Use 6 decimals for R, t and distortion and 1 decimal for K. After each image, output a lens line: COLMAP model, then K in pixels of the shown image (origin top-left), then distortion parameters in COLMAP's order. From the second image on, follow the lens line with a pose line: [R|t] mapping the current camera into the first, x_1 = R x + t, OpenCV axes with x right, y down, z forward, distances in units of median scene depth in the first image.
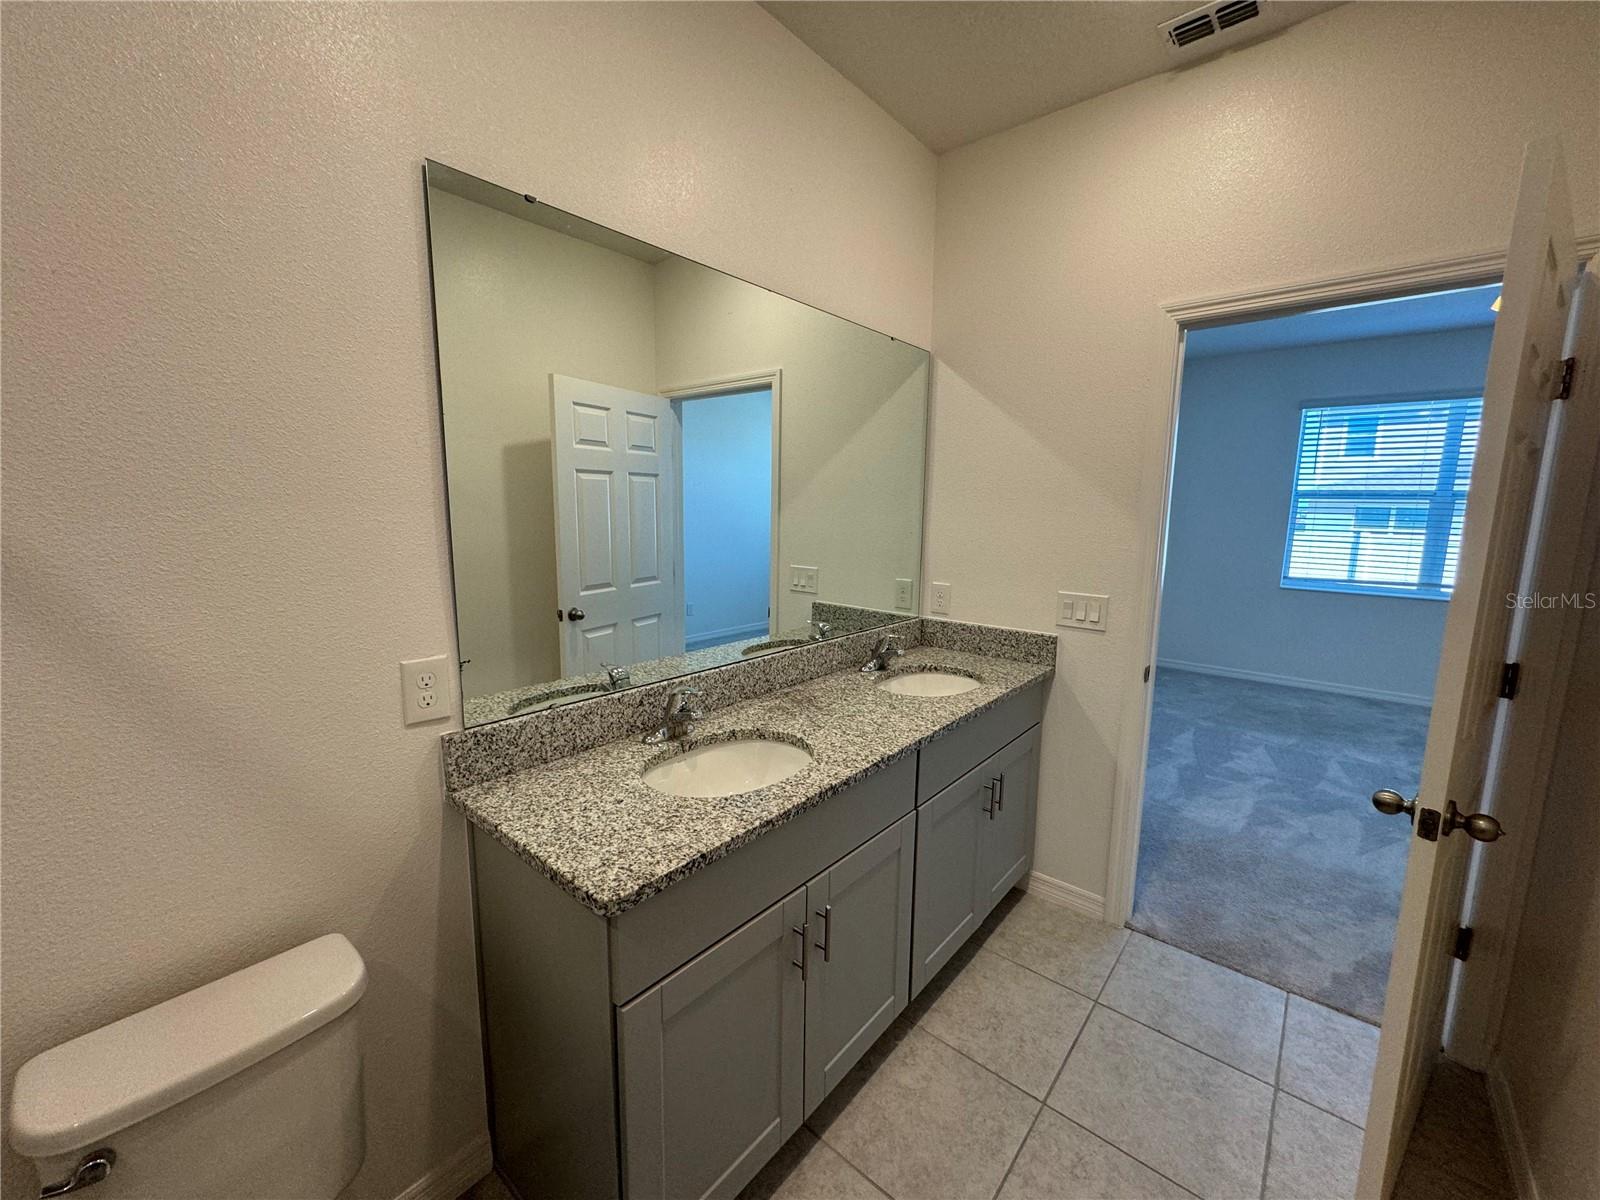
lens RADIAL K [[639.3, 0, 800.0], [0, 639.3, 600.0], [0, 0, 1]] dist [0.000708, 0.000306]
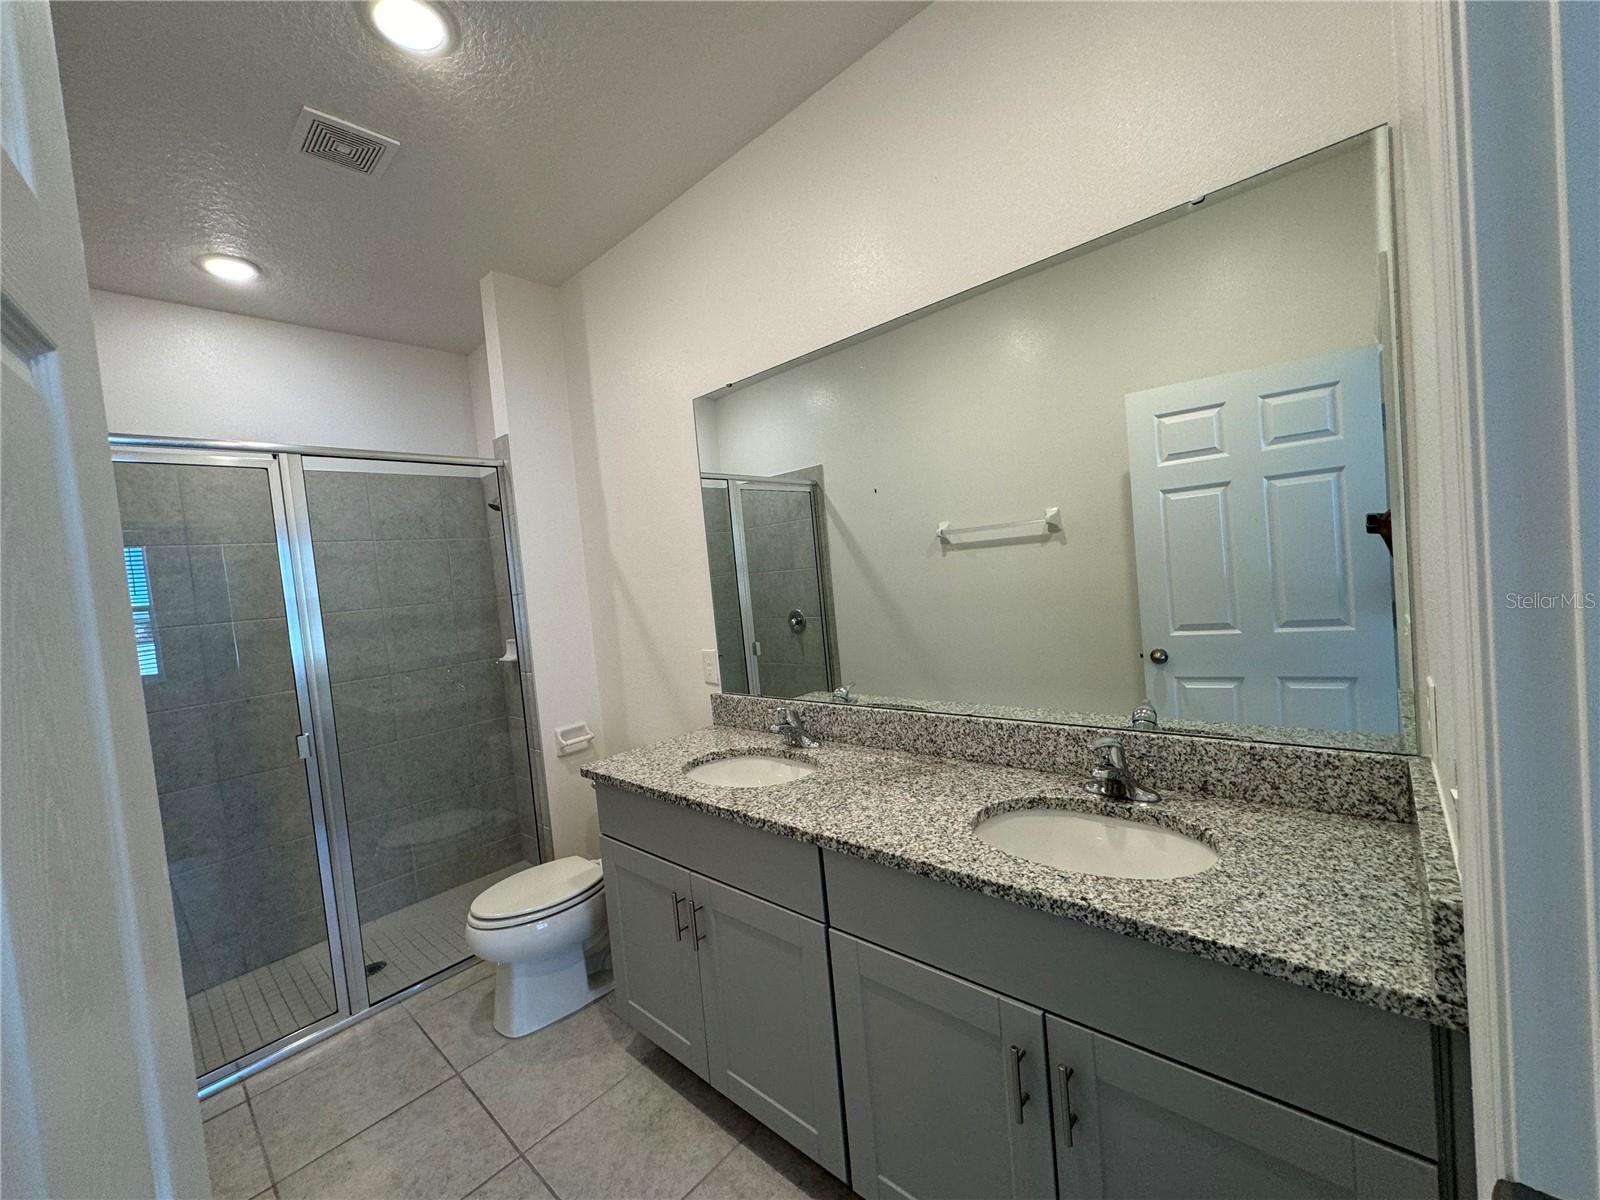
lens RADIAL K [[639.3, 0, 800.0], [0, 639.3, 600.0], [0, 0, 1]] dist [0.000708, 0.000306]
pose [[-0.032177, 0.034577, -0.998884, 1.011324], [-0.057470, 0.997684, 0.036386, -0.109983], [0.997829, 0.058577, -0.030115, 1.014516]]
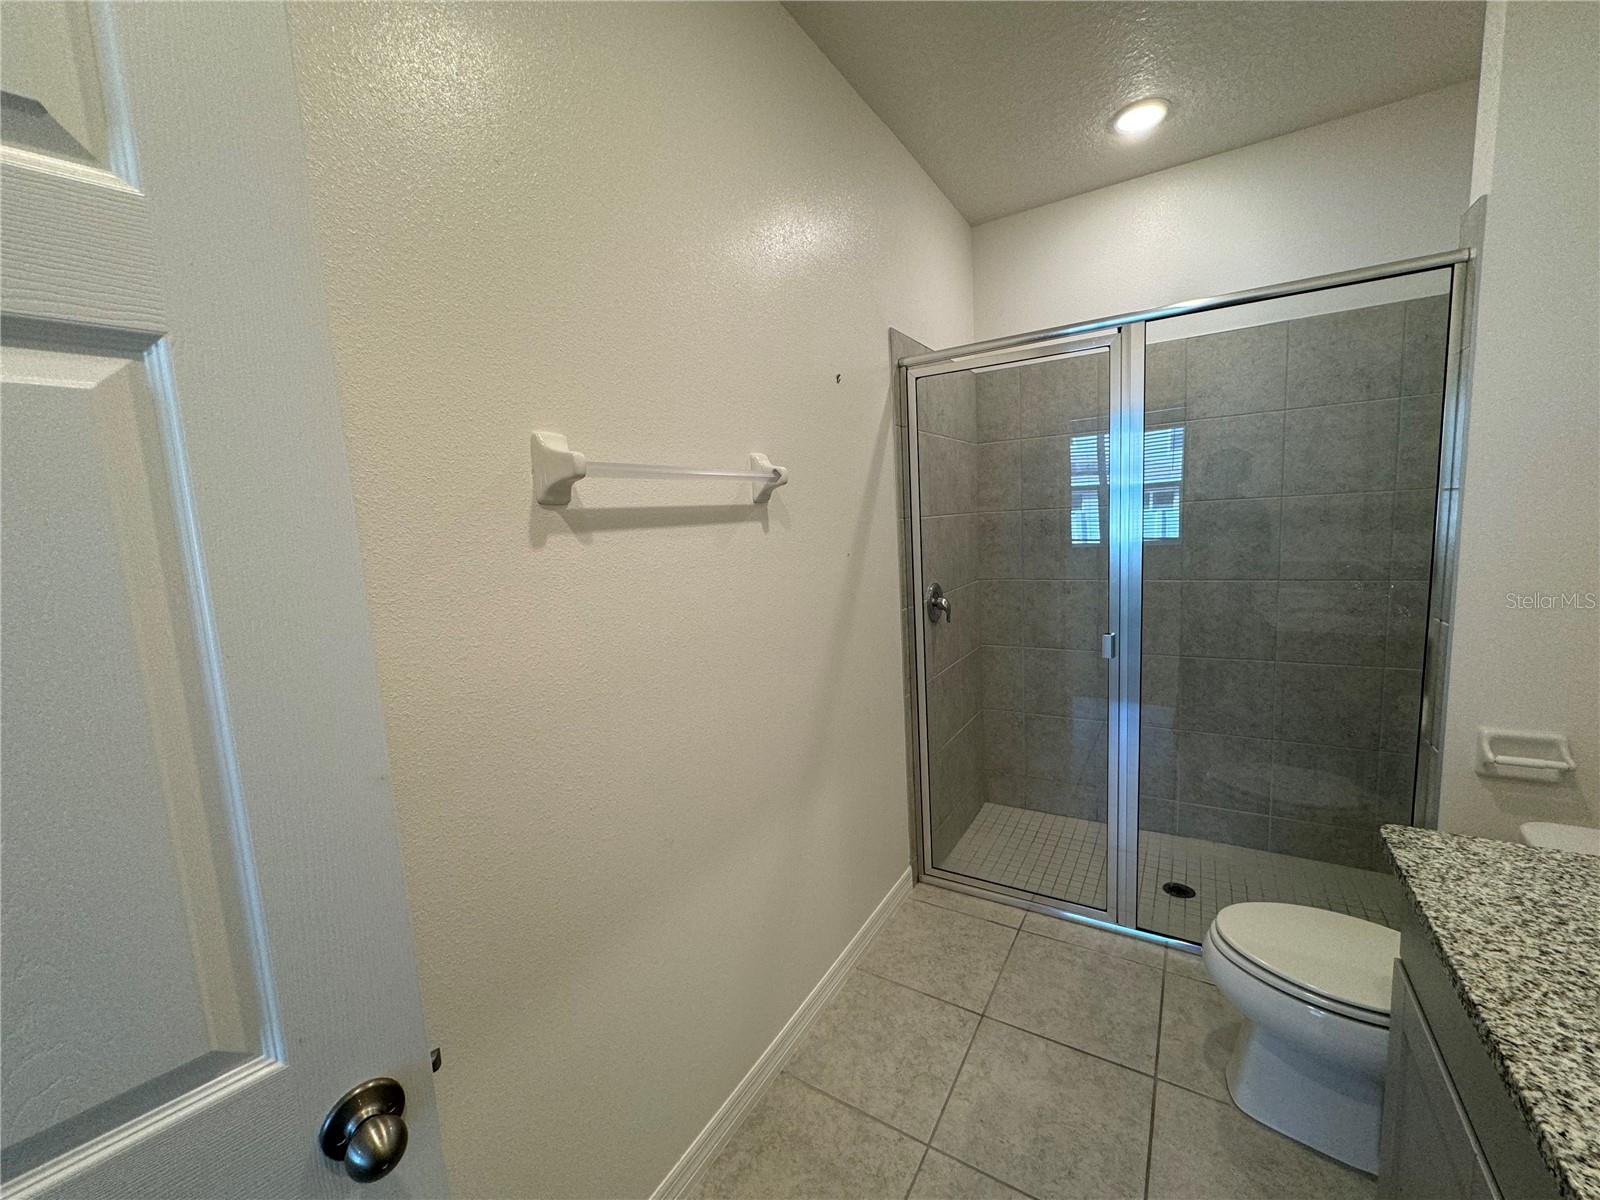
lens RADIAL K [[639.3, 0, 800.0], [0, 639.3, 600.0], [0, 0, 1]] dist [0.000708, 0.000306]
pose [[-0.987847, 0.059700, -0.143507, 0.508000], [0.018803, 0.962412, 0.270941, -0.144918], [0.154288, 0.264950, -0.951838, 1.059468]]
